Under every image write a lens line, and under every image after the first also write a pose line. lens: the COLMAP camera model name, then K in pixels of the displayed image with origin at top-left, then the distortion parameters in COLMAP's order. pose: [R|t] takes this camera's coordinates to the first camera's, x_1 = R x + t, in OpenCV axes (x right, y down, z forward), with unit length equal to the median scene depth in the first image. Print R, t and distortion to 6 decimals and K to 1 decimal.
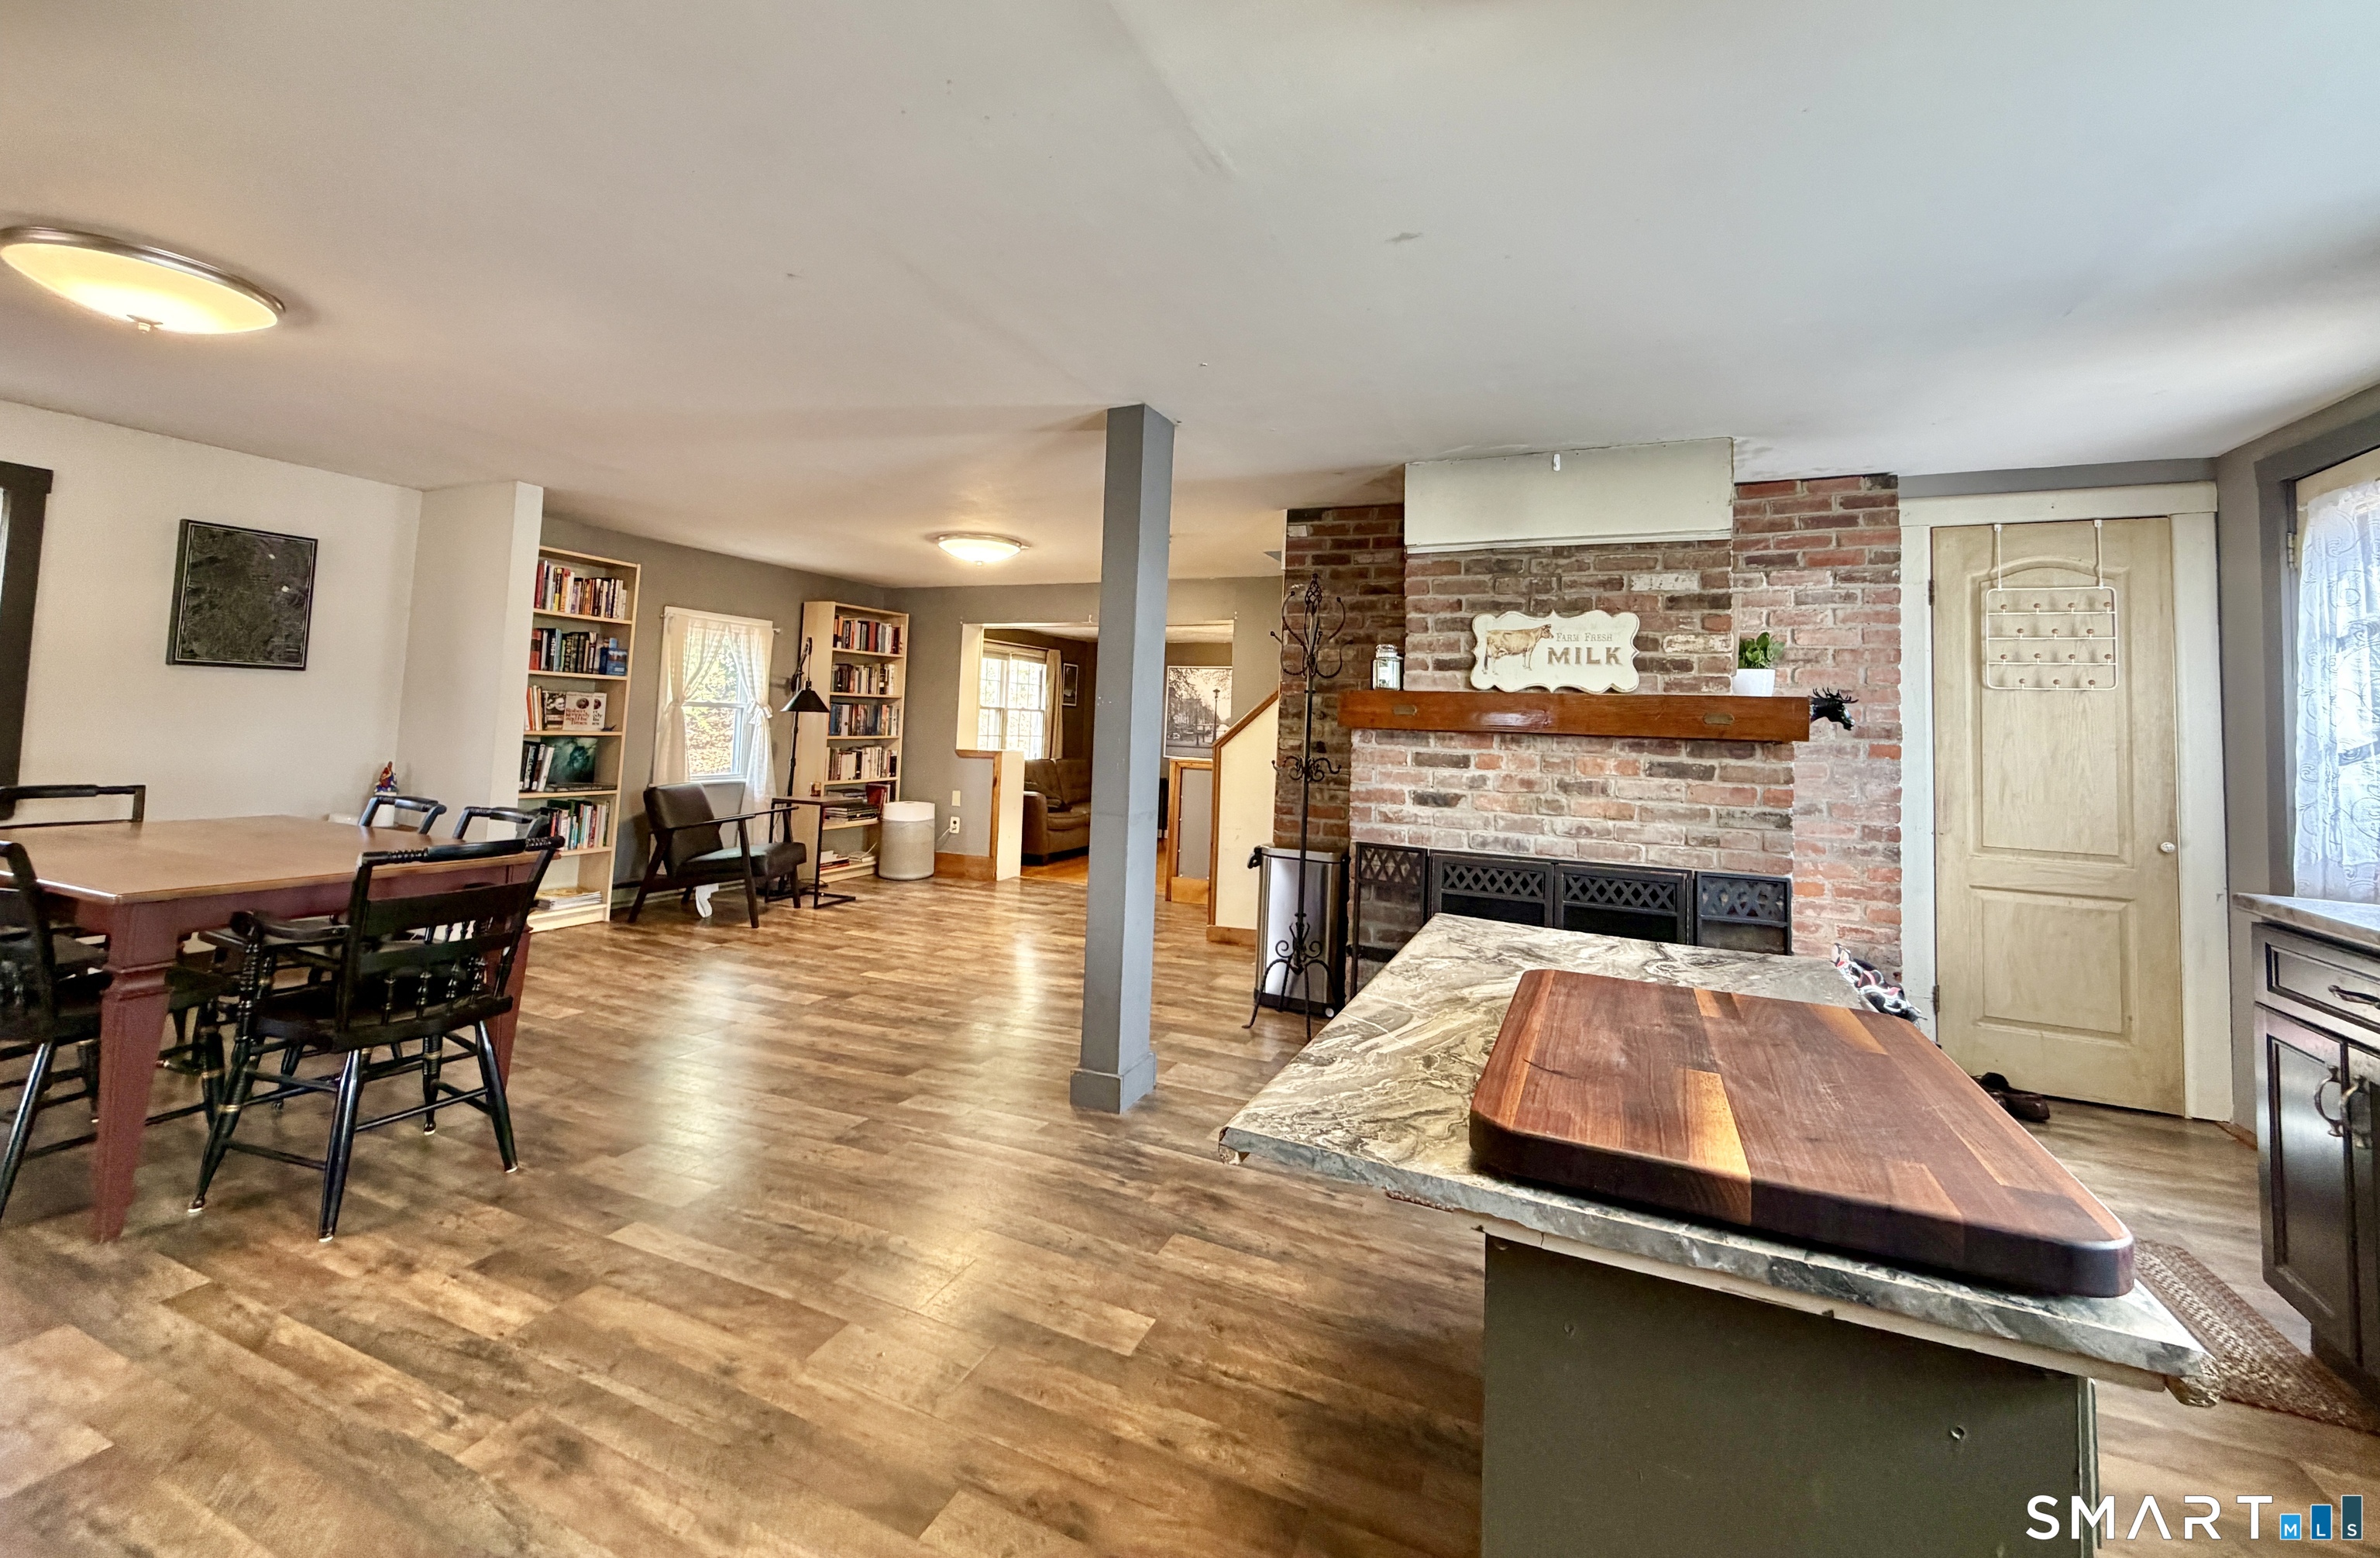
lens RADIAL K [[944.4, 0, 1185.0], [0, 944.4, 667.1], [0, 0, 1]] dist [-0.001834, 0.000411]
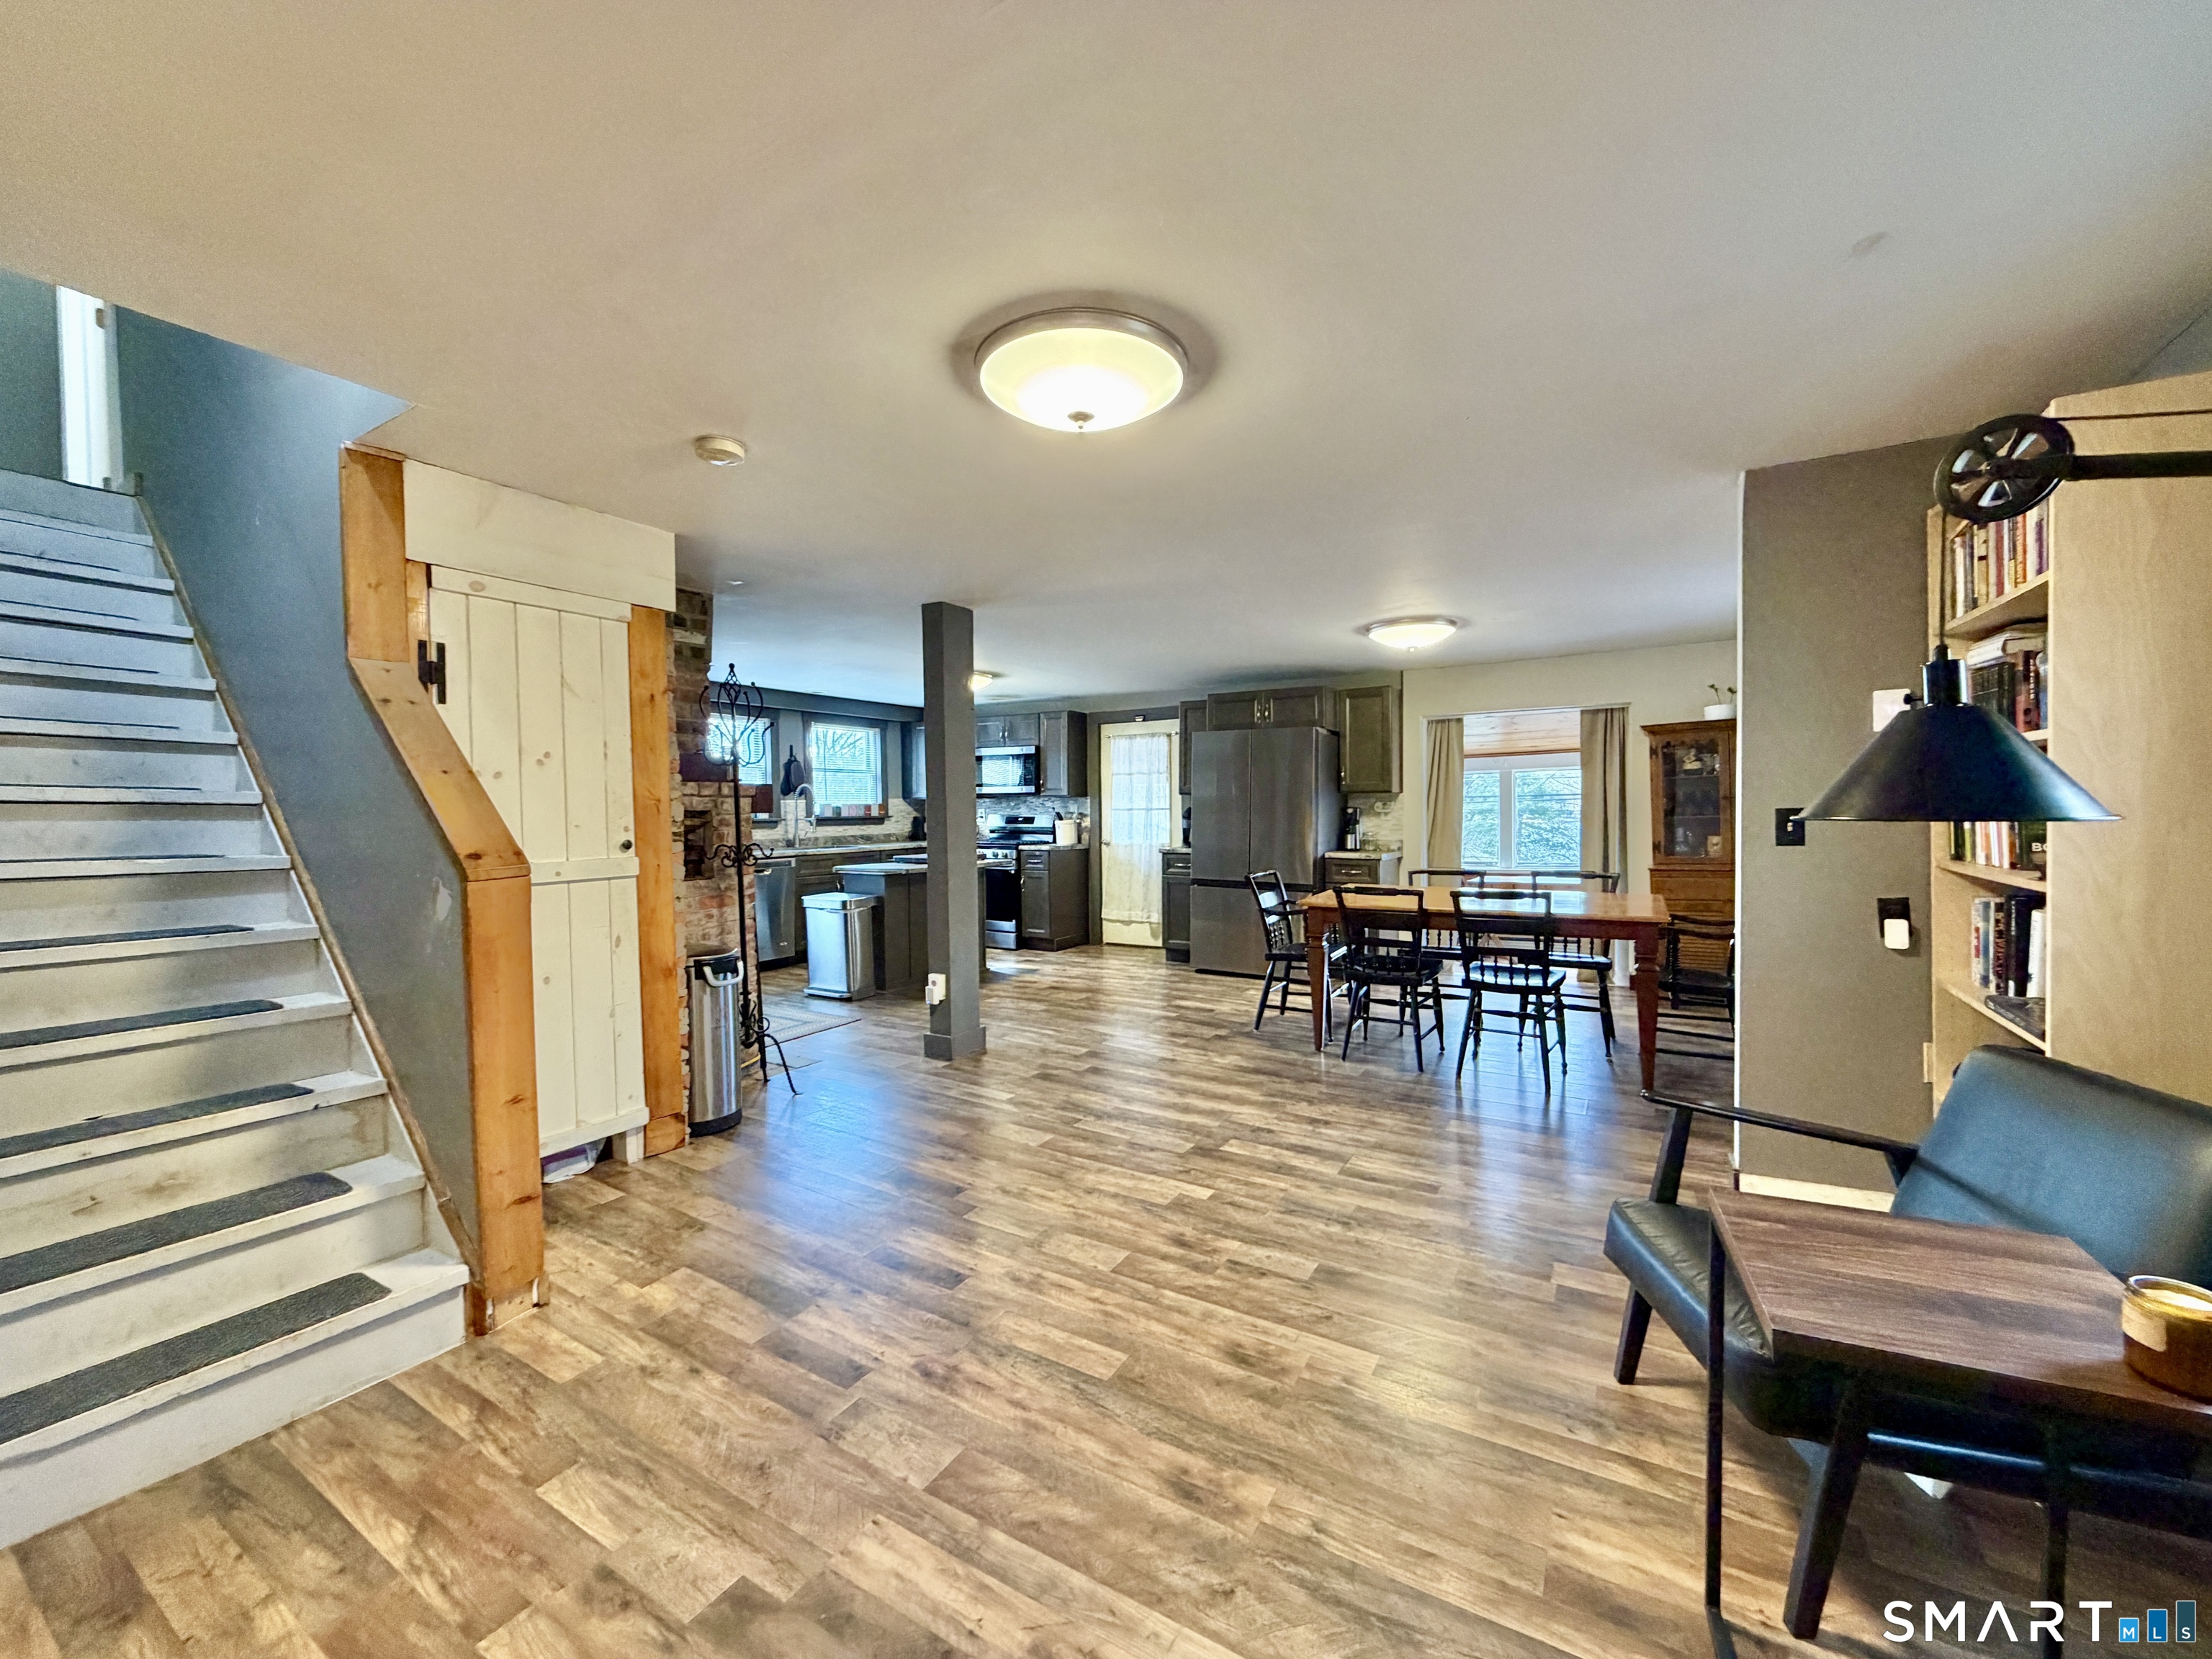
lens RADIAL K [[878.0, 0, 1107.8], [0, 878.0, 834.0], [0, 0, 1]] dist [-0.001865, -0.000989]
pose [[-0.991558, -0.027043, 0.126811, -0.349581], [-0.030539, 0.999203, -0.025710, 0.085828], [-0.126014, -0.029366, -0.991594, 1.693805]]
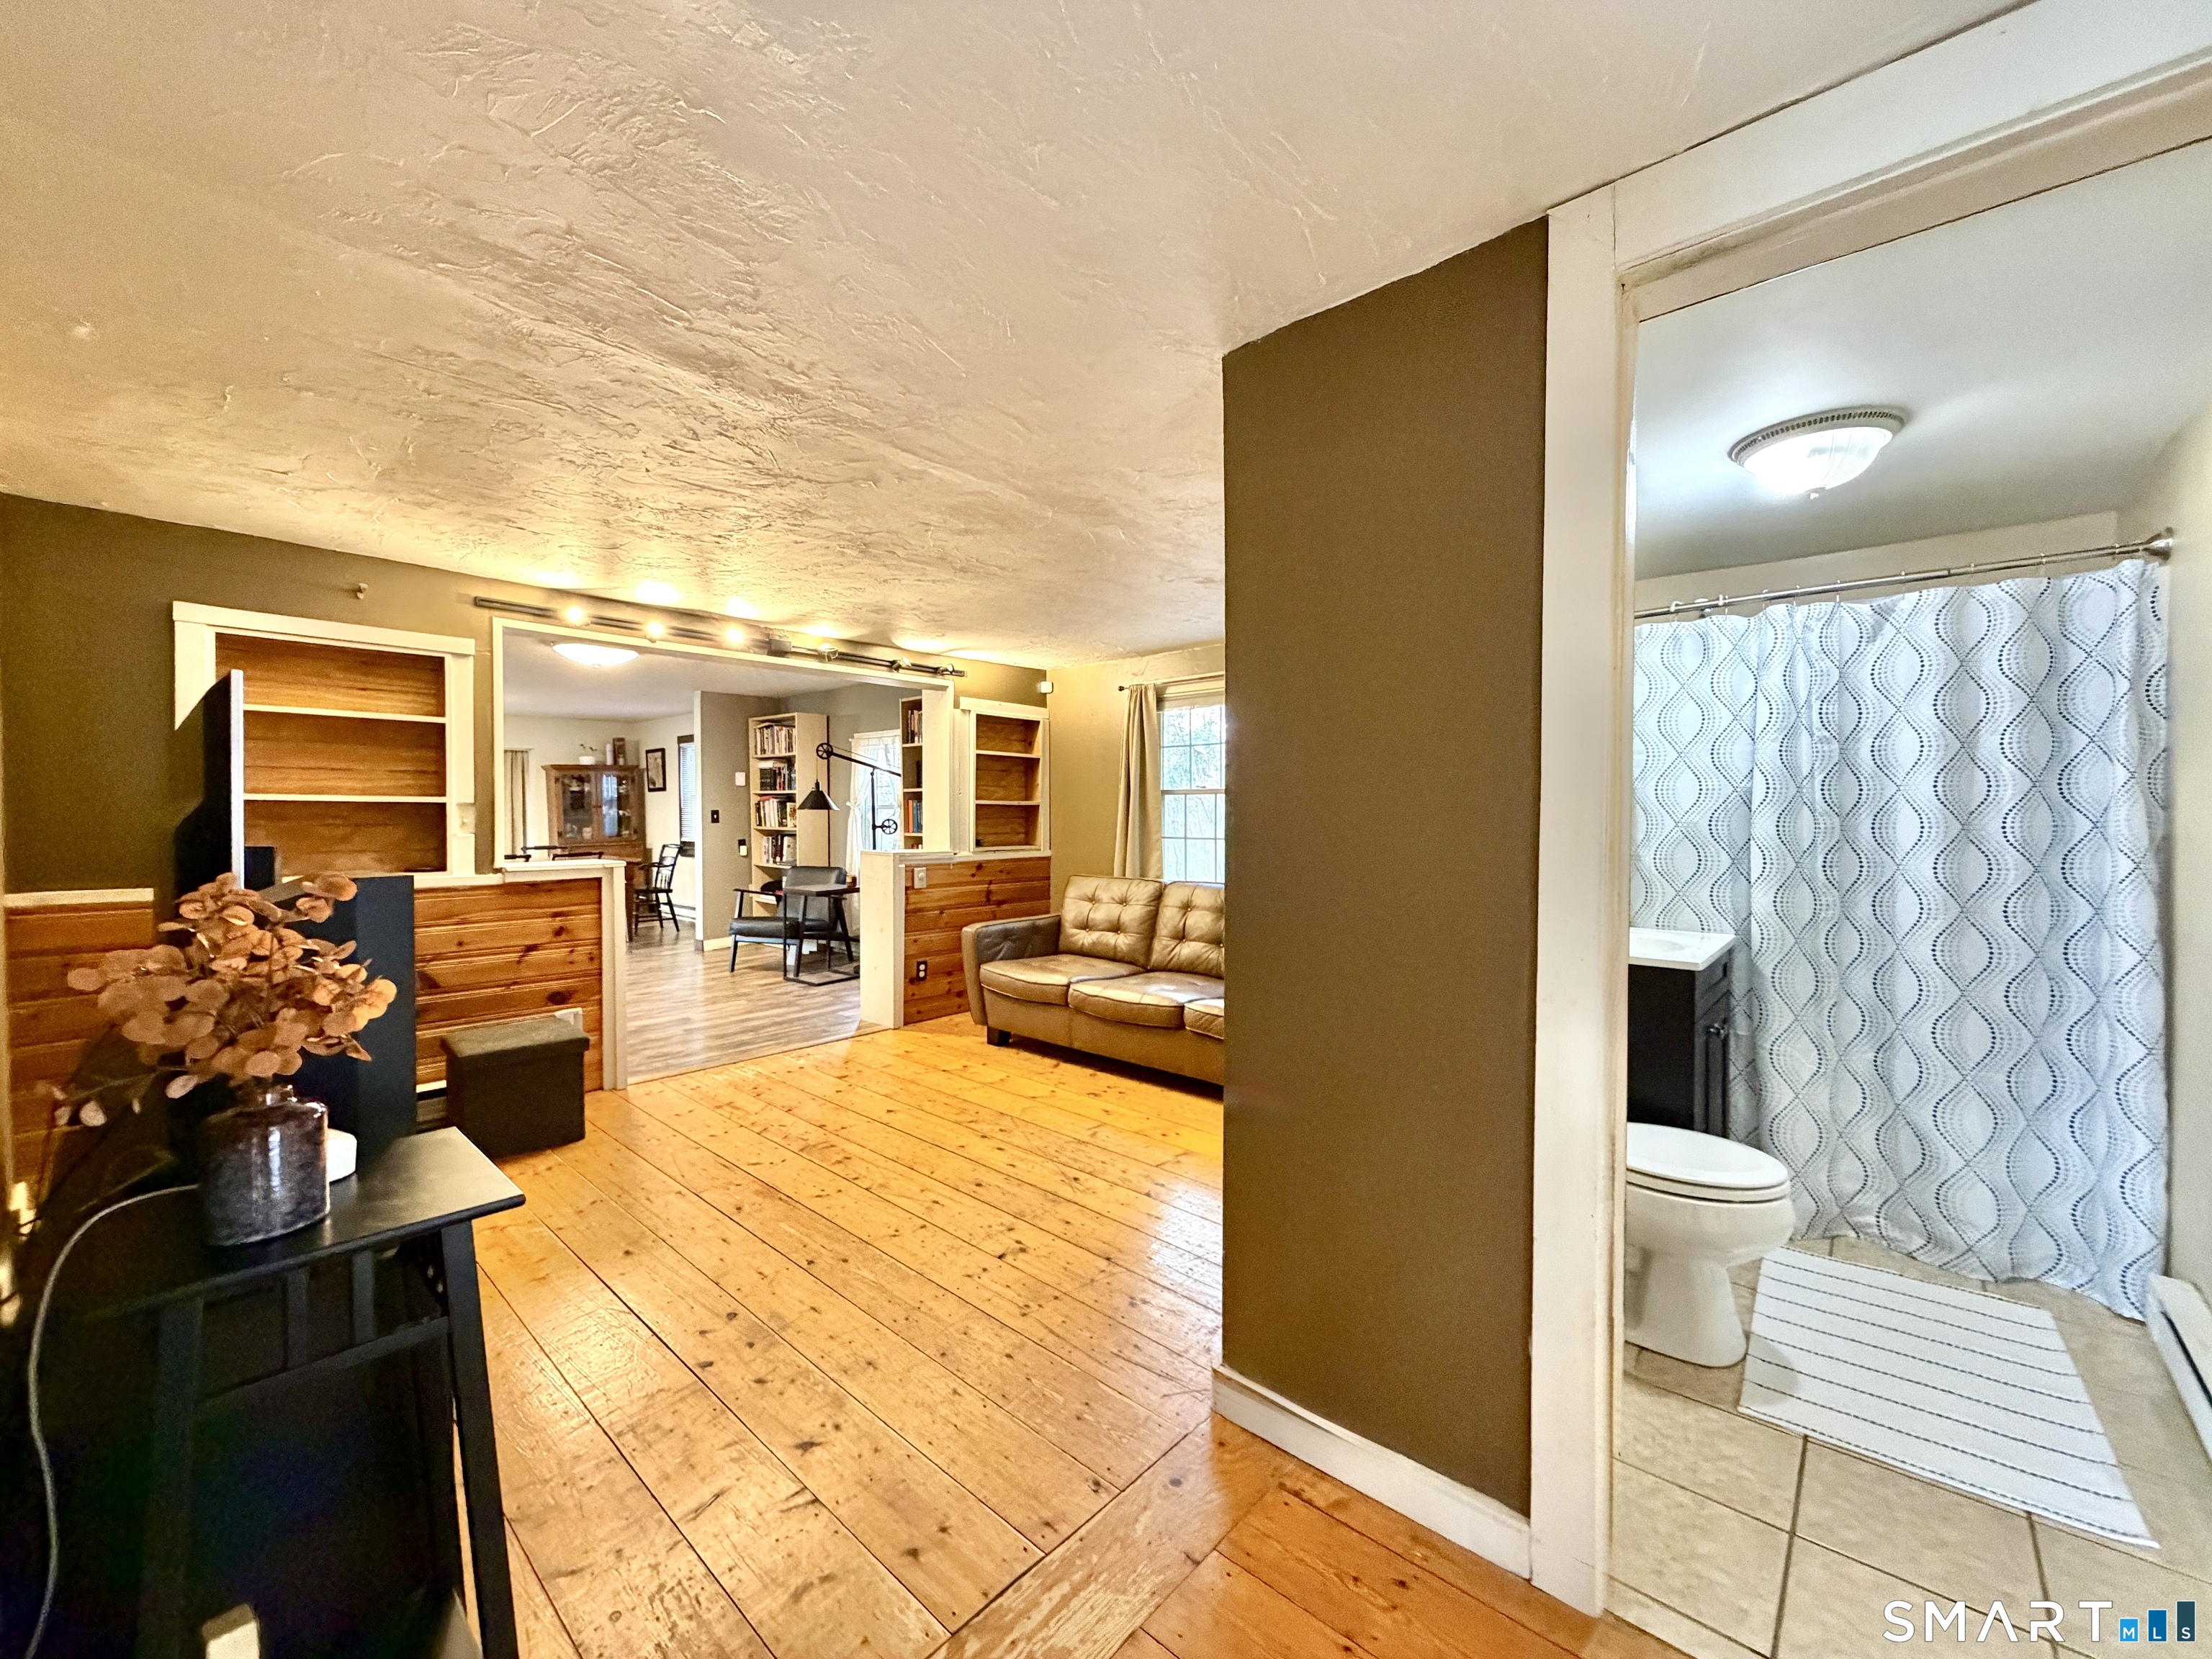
lens RADIAL K [[878.0, 0, 1107.5], [0, 878.0, 822.8], [0, 0, 1]] dist [-0.001865, -0.000989]
pose [[-0.314099, -0.027585, -0.948989, 0.682421], [0.044750, 0.998037, -0.043822, 0.175717], [0.948335, -0.056232, -0.312248, 2.327915]]
